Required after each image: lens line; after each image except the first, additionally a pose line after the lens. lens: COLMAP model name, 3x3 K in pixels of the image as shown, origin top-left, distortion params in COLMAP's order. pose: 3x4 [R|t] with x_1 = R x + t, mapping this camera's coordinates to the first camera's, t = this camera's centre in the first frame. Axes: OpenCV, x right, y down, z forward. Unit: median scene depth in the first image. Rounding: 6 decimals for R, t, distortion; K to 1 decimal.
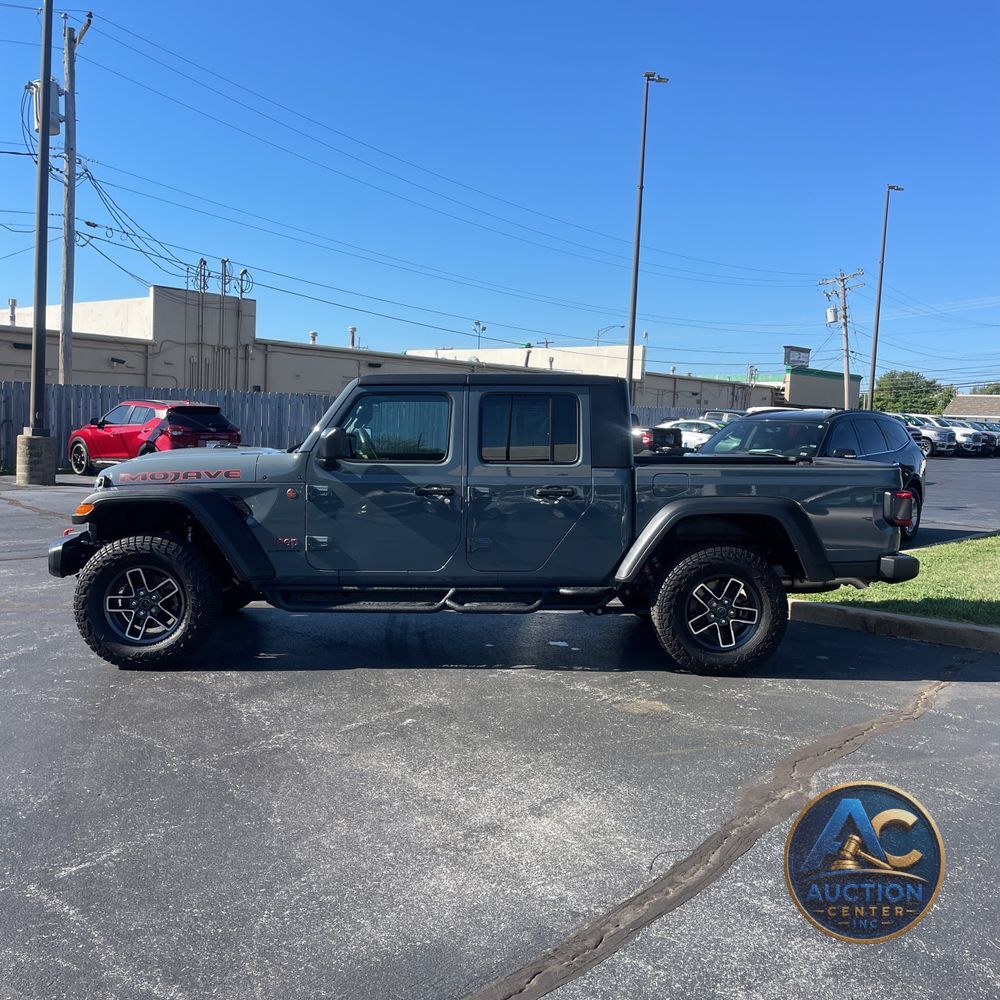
lens RADIAL K [[1004.1, 0, 502.9], [0, 1004.1, 489.1], [0, 0, 1]] dist [0.097952, -0.145997]
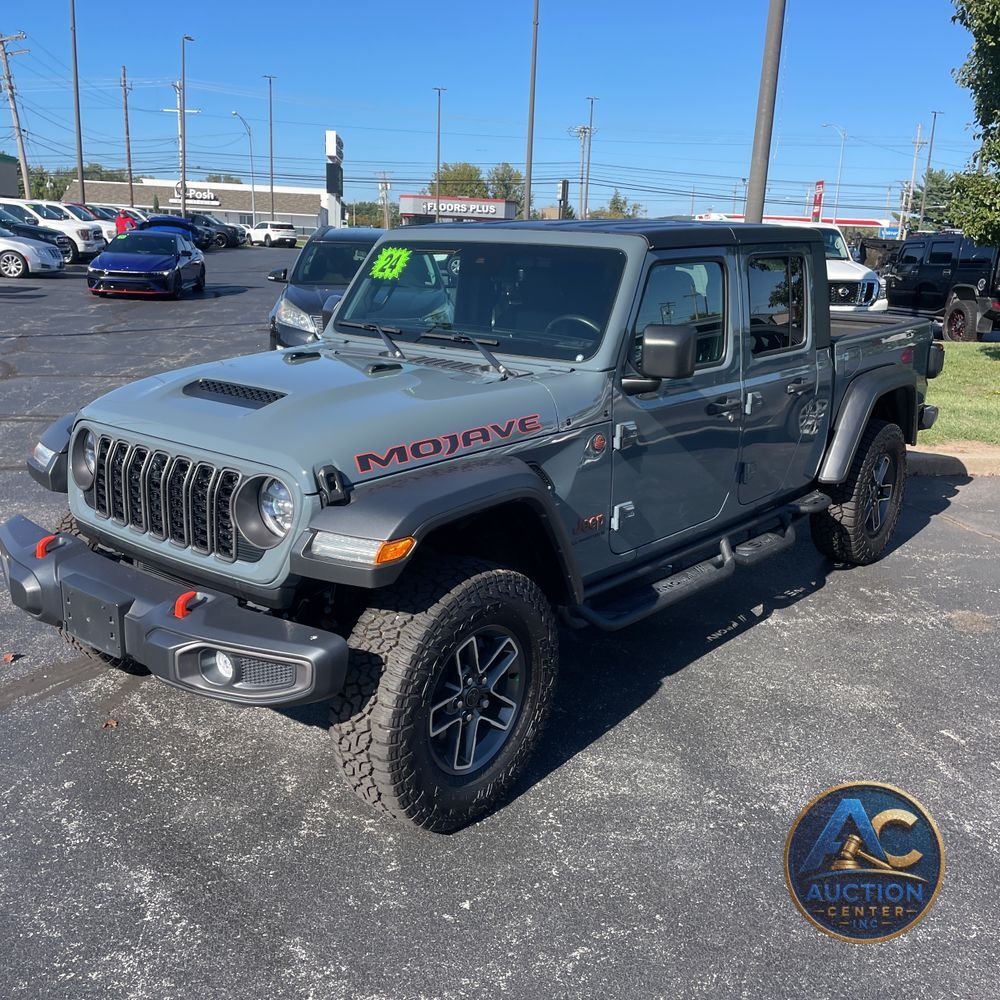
lens RADIAL K [[994.7, 0, 502.2], [0, 994.7, 490.1], [0, 0, 1]] dist [0.098206, -0.125600]
pose [[0.664702, -0.191256, 0.722214, -0.217434], [0.037844, 0.974056, 0.223118, -0.032400], [-0.746150, -0.120976, 0.654695, 0.210844]]
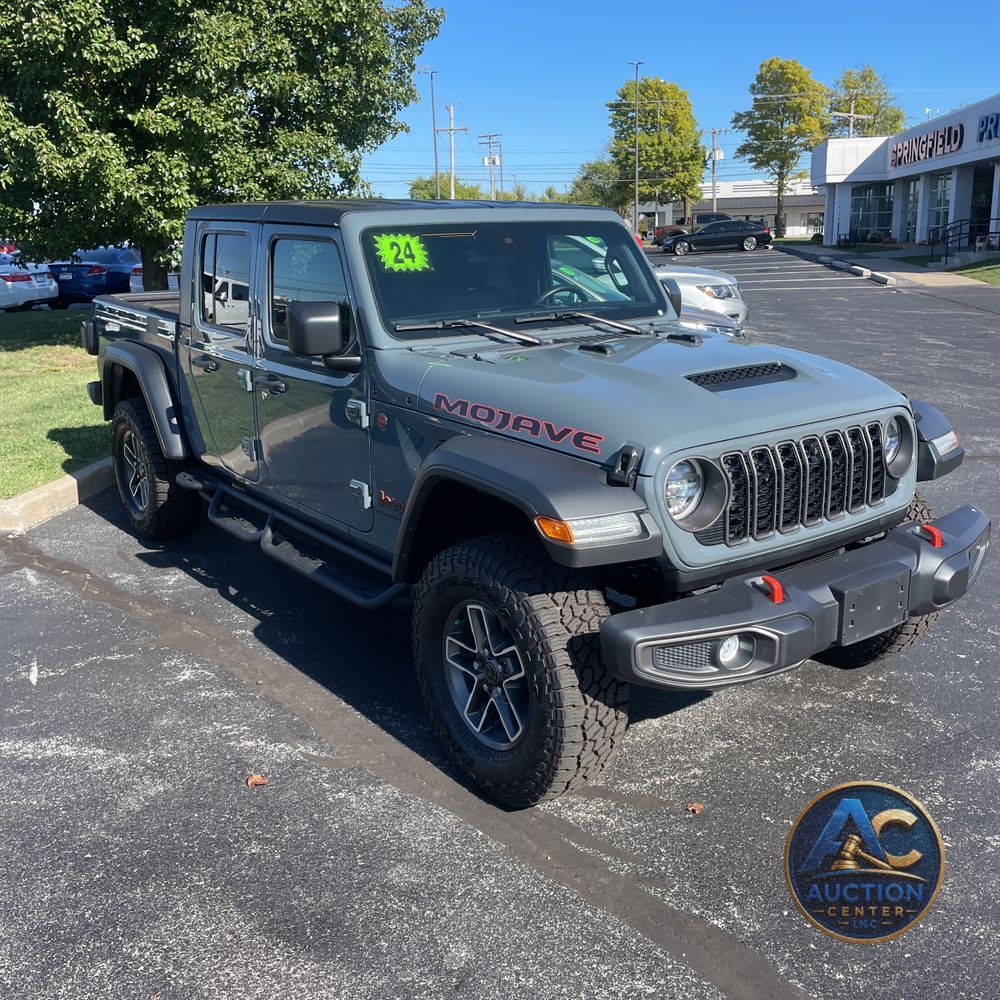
lens RADIAL K [[1004.1, 0, 502.9], [0, 1004.1, 489.1], [0, 0, 1]] dist [0.097952, -0.145997]
pose [[-0.553598, -0.225993, 0.801534, -0.239464], [0.059849, 0.949190, 0.308961, -0.048969], [-0.830631, 0.219011, -0.511944, 0.484292]]
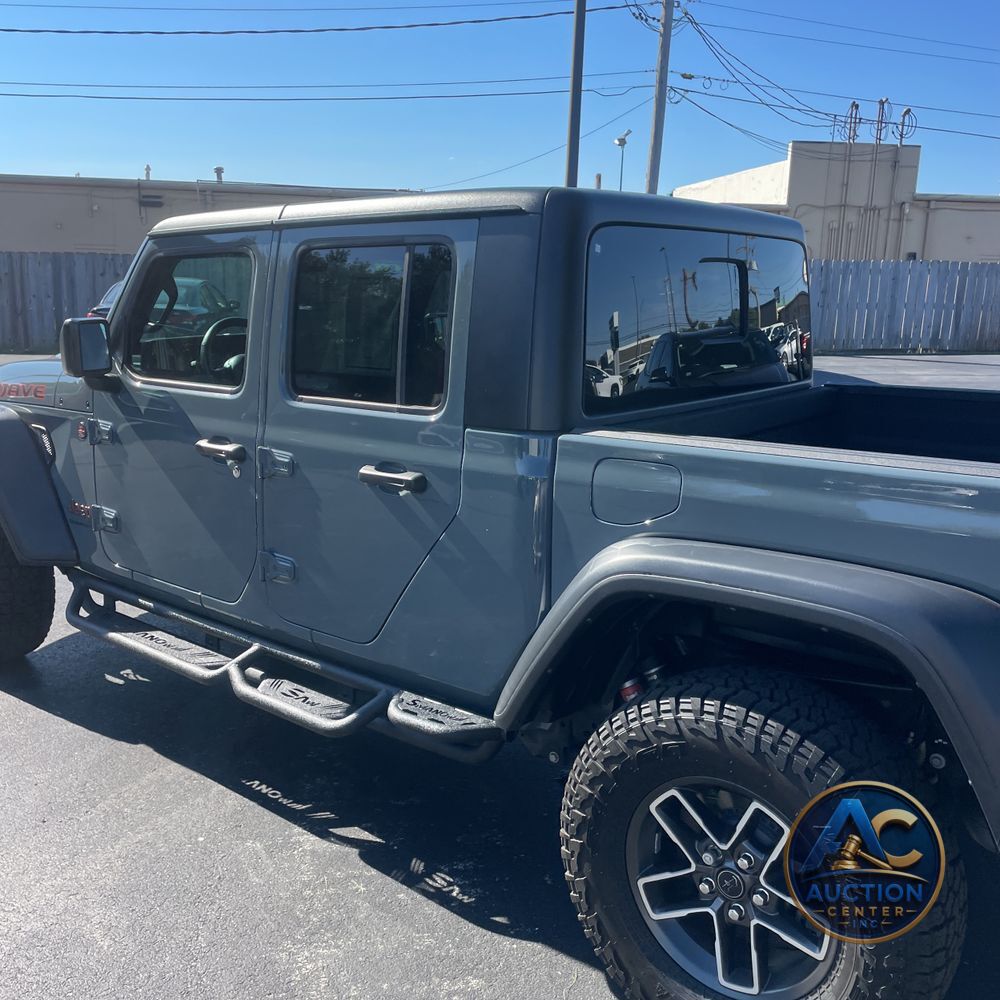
lens RADIAL K [[1004.1, 0, 502.9], [0, 1004.1, 489.1], [0, 0, 1]] dist [0.097952, -0.145997]
pose [[0.755772, 0.117135, -0.644273, 0.116802], [-0.038349, 0.990100, 0.135023, -0.016388], [0.653710, -0.077339, 0.752782, 0.228622]]
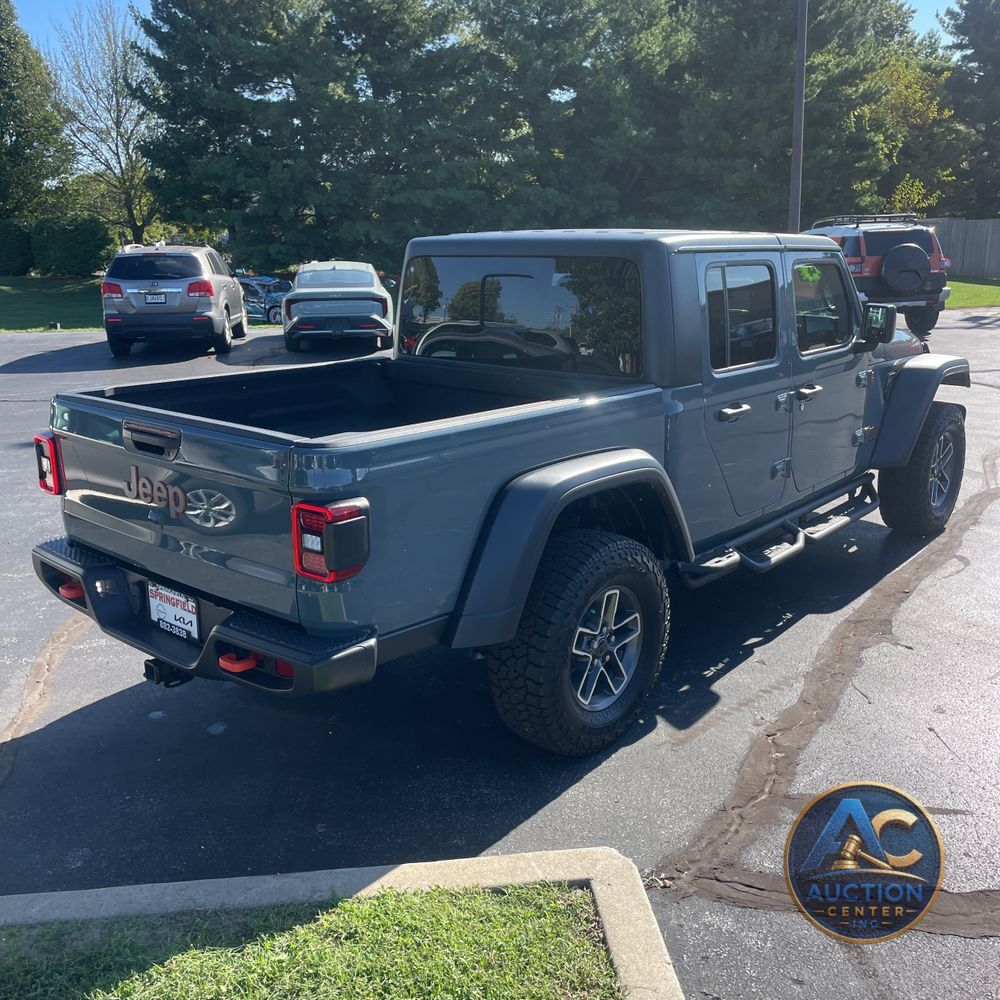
lens RADIAL K [[1002.7, 0, 516.7], [0, 1002.7, 501.7], [0, 0, 1]] dist [0.092752, -0.132803]
pose [[-0.684947, 0.174553, -0.707375, 0.207421], [-0.051634, 0.956808, 0.286100, -0.047244], [0.726761, 0.232488, -0.646349, 0.523313]]
